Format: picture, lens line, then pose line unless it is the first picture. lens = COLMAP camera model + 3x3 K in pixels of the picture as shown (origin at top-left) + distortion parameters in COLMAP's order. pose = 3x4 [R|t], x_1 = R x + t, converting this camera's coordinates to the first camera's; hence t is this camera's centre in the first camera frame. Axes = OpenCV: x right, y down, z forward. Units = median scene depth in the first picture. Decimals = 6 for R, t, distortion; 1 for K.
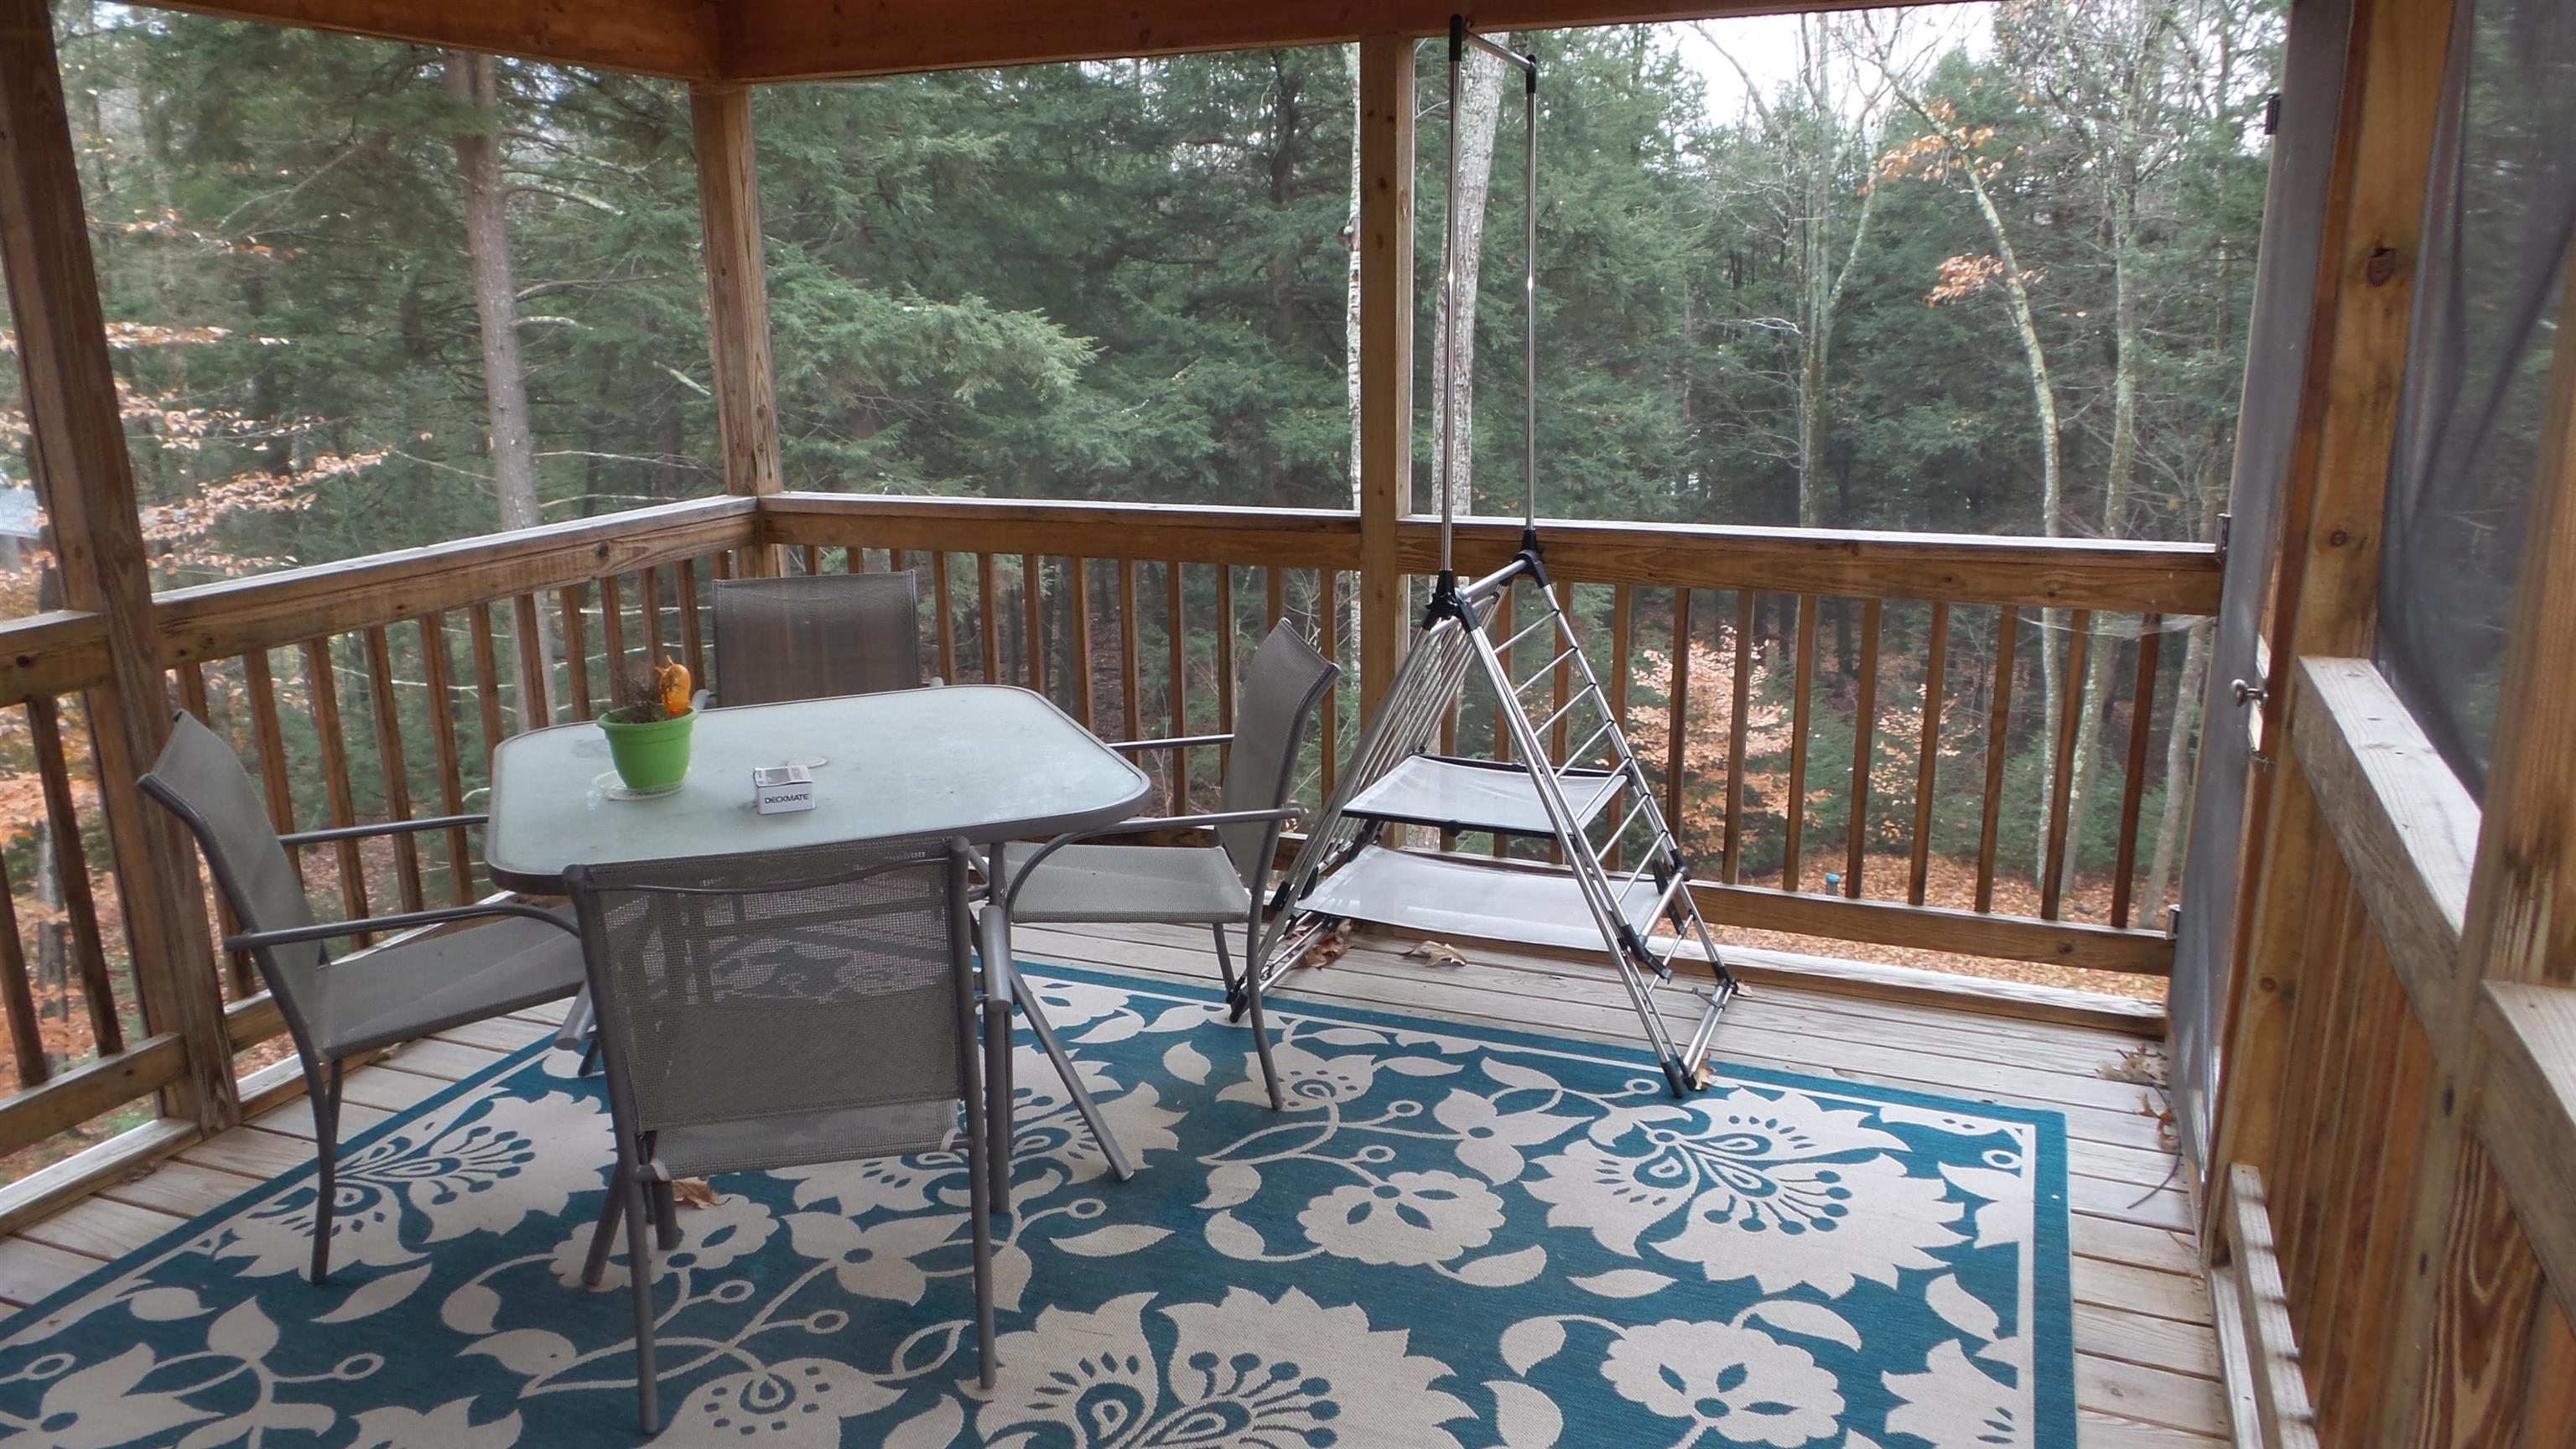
lens RADIAL K [[1801.2, 0, 1275.8], [0, 1801.2, 733.0], [0, 0, 1]] dist [0.003661, 0.001156]
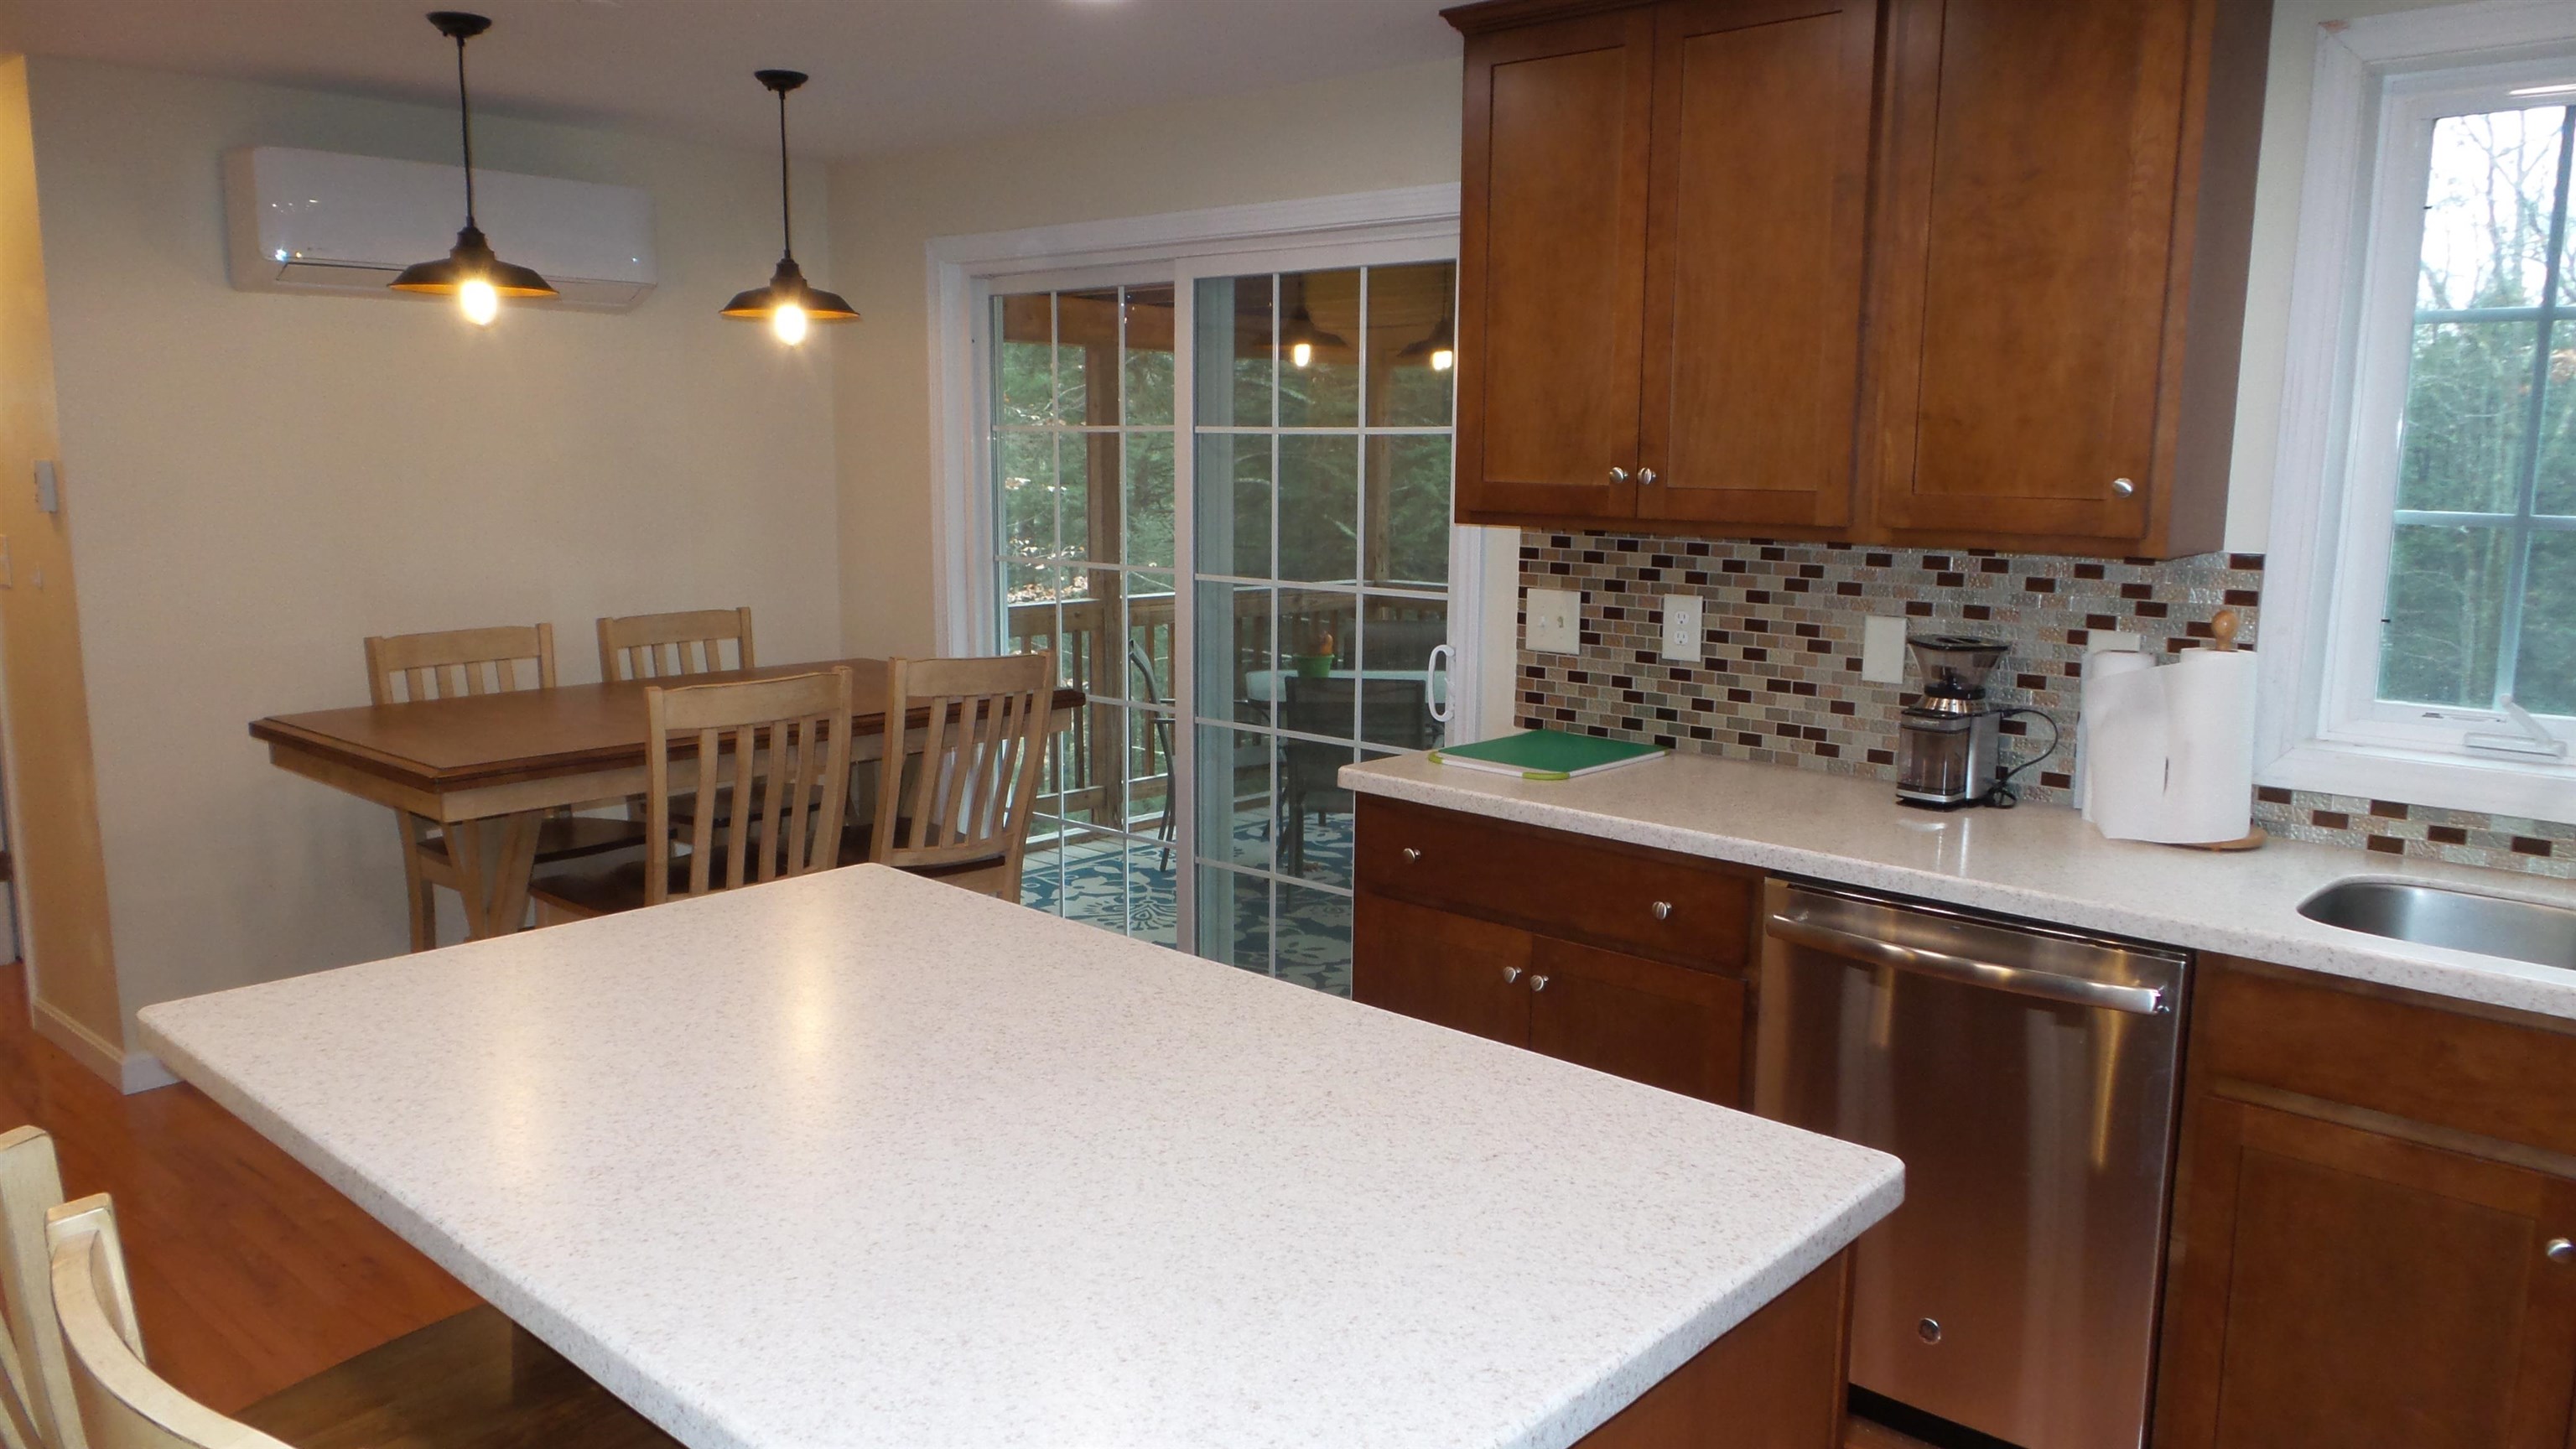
lens RADIAL K [[1801.2, 0, 1301.1], [0, 1801.2, 721.1], [0, 0, 1]] dist [0.003661, 0.001156]
pose [[0.943114, 0.074014, -0.324126, 0.062870], [-0.105478, 0.991151, -0.080583, 0.042729], [0.315293, 0.110187, 0.942576, -0.188366]]
